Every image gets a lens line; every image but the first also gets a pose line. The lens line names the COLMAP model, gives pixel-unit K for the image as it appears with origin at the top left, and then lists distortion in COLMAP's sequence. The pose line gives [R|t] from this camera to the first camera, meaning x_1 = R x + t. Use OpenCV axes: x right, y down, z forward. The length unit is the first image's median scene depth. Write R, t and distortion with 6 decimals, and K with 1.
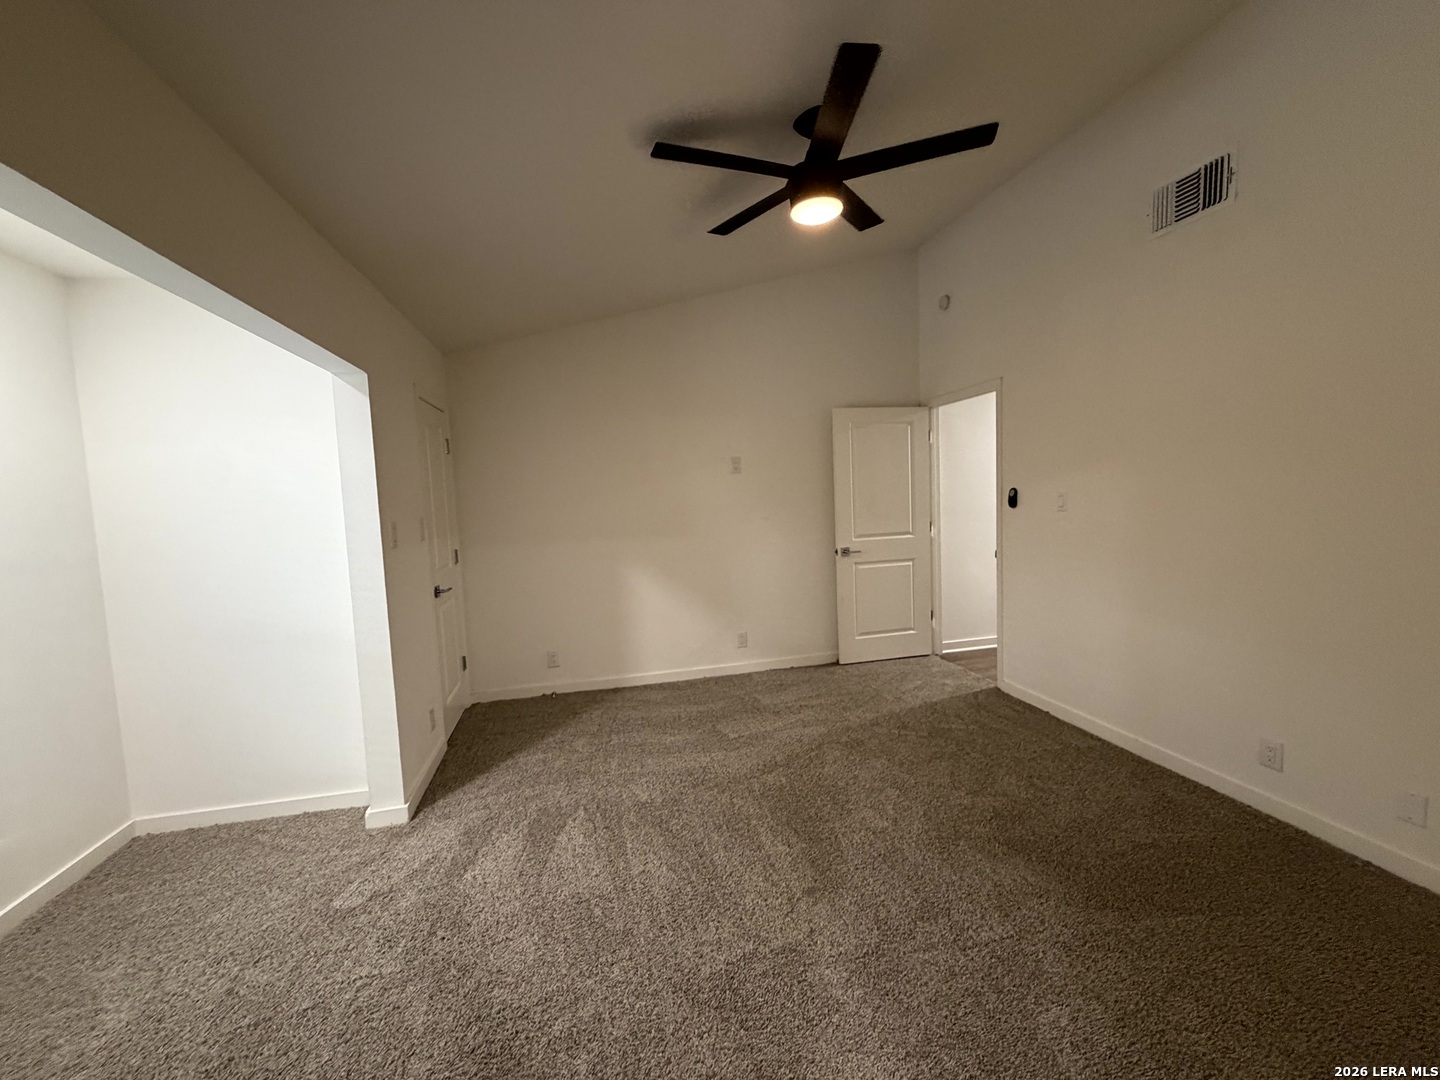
lens RADIAL K [[570.1, 0, 720.0], [0, 570.1, 540.0], [0, 0, 1]] dist [0.001127, 0.000131]
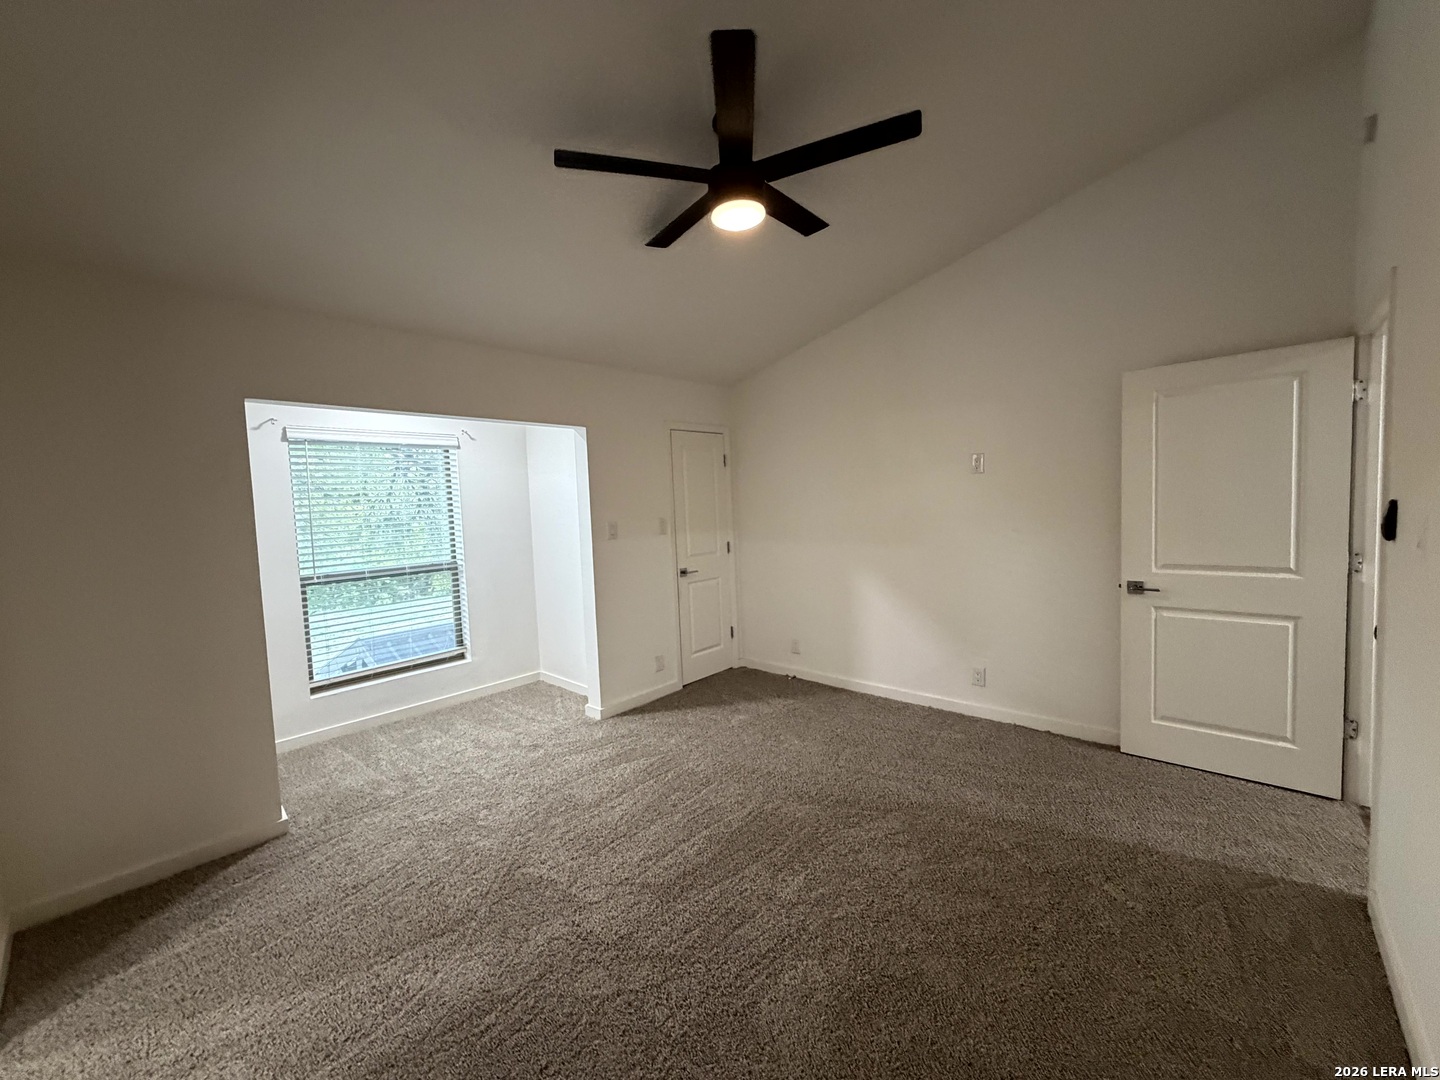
lens RADIAL K [[576.3, 0, 715.2], [0, 576.3, 545.1], [0, 0, 1]] dist [-0.000746, -0.000016]
pose [[0.575373, 0.081942, -0.813776, 0.520790], [-0.056155, 0.996579, 0.060646, -0.044780], [0.815961, 0.010804, 0.578006, 0.235089]]
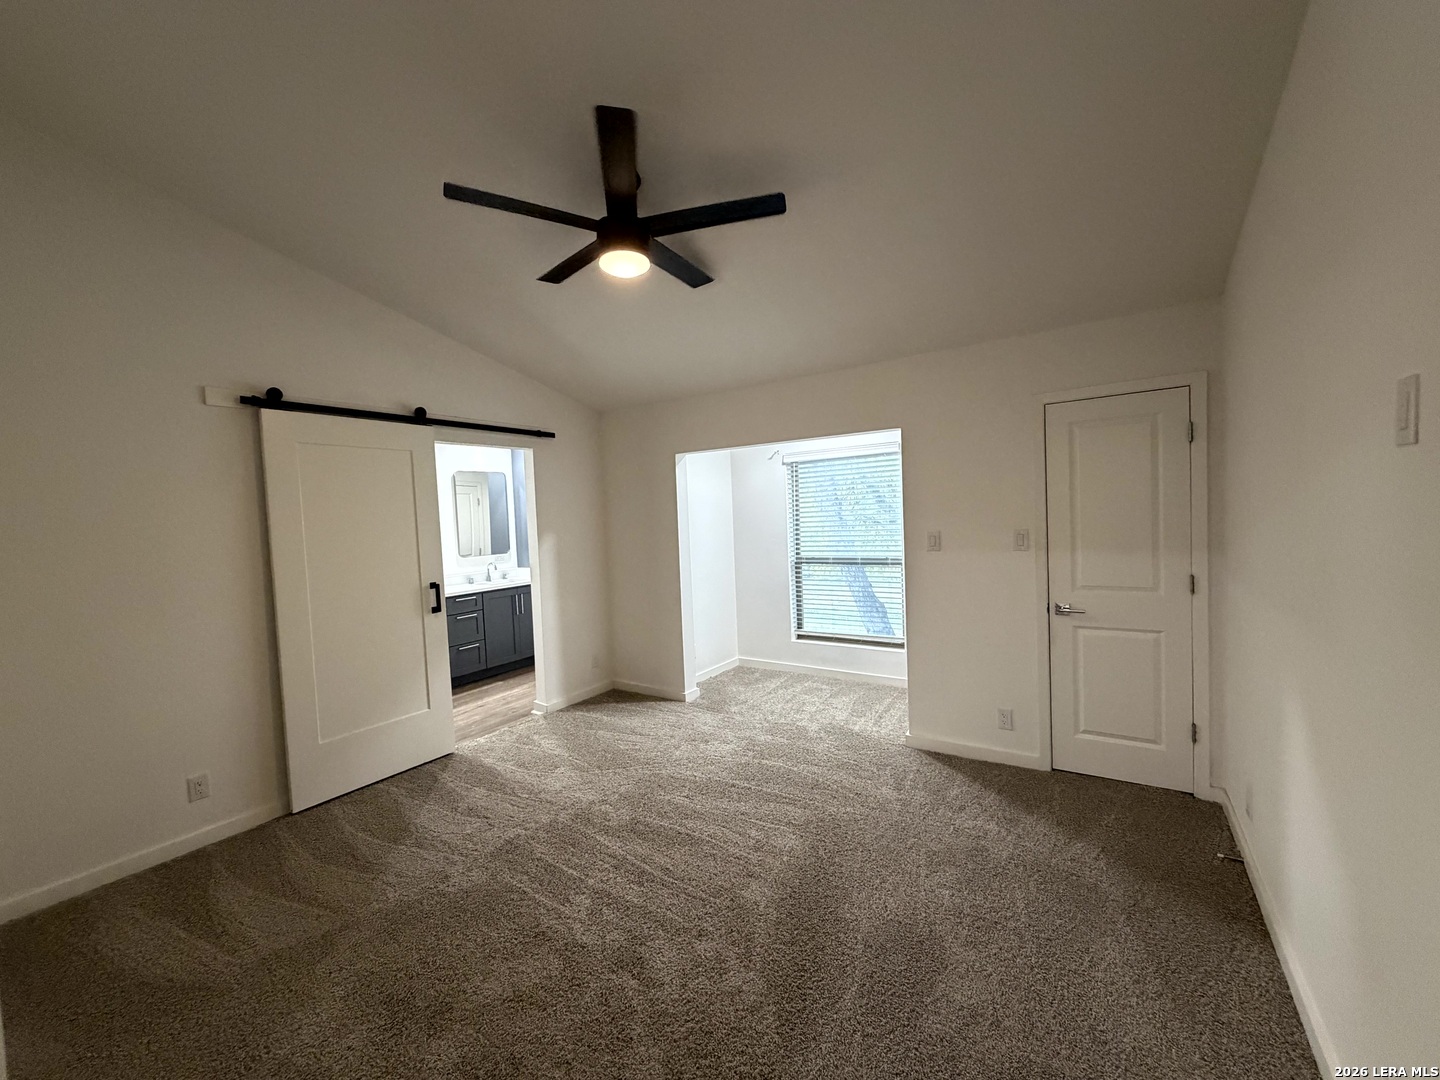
lens RADIAL K [[576.3, 0, 715.2], [0, 576.3, 545.1], [0, 0, 1]] dist [-0.000746, -0.000016]
pose [[-0.725928, 0.108254, -0.679198, 0.433711], [0.012606, 0.989464, 0.144232, -0.121074], [0.687655, 0.096140, -0.719644, 1.042865]]
